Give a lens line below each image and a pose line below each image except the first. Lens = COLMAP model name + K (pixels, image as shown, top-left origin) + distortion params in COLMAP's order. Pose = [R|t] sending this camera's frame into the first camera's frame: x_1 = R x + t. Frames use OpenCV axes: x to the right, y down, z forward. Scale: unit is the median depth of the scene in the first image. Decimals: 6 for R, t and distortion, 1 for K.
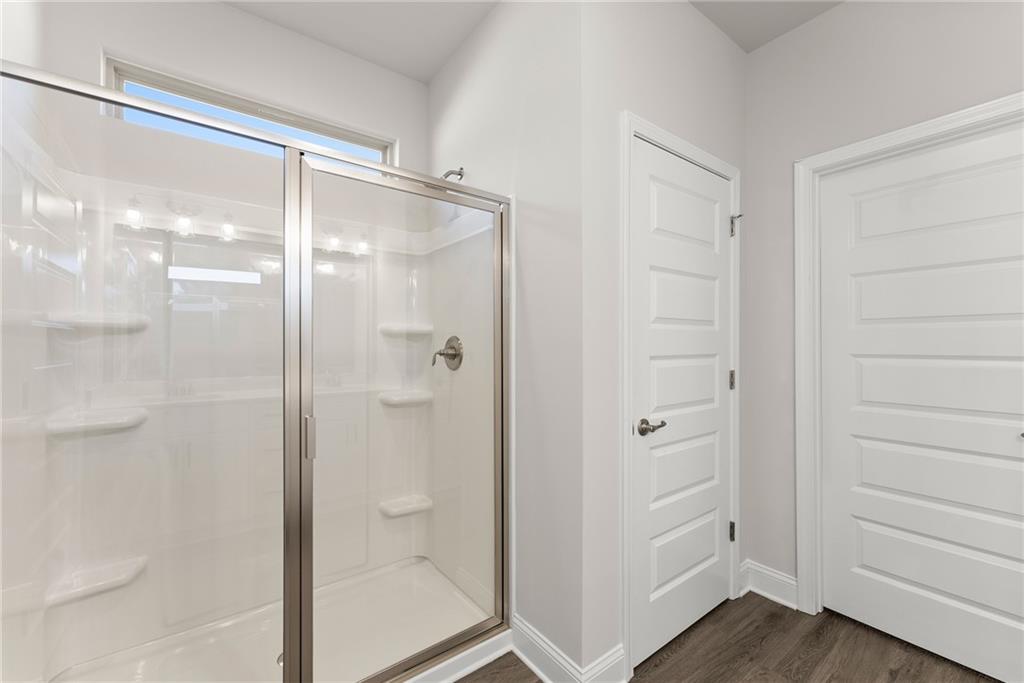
lens RADIAL K [[413.8, 0, 518.6], [0, 413.8, 343.4], [0, 0, 1]] dist [0.001595, -0.000858]
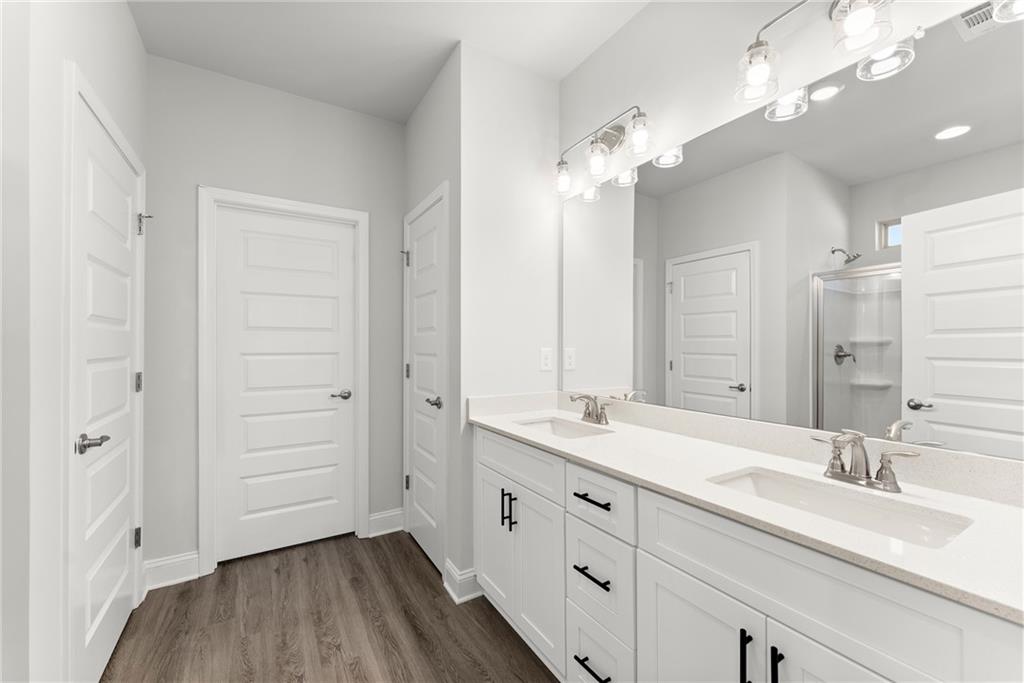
lens RADIAL K [[413.8, 0, 512.9], [0, 413.8, 346.6], [0, 0, 1]] dist [0.001595, -0.000858]
pose [[0.072473, -0.000070, 0.997370, -0.424549], [-0.006284, 0.999980, 0.000527, -0.001066], [-0.997351, -0.006306, 0.072471, 0.056787]]
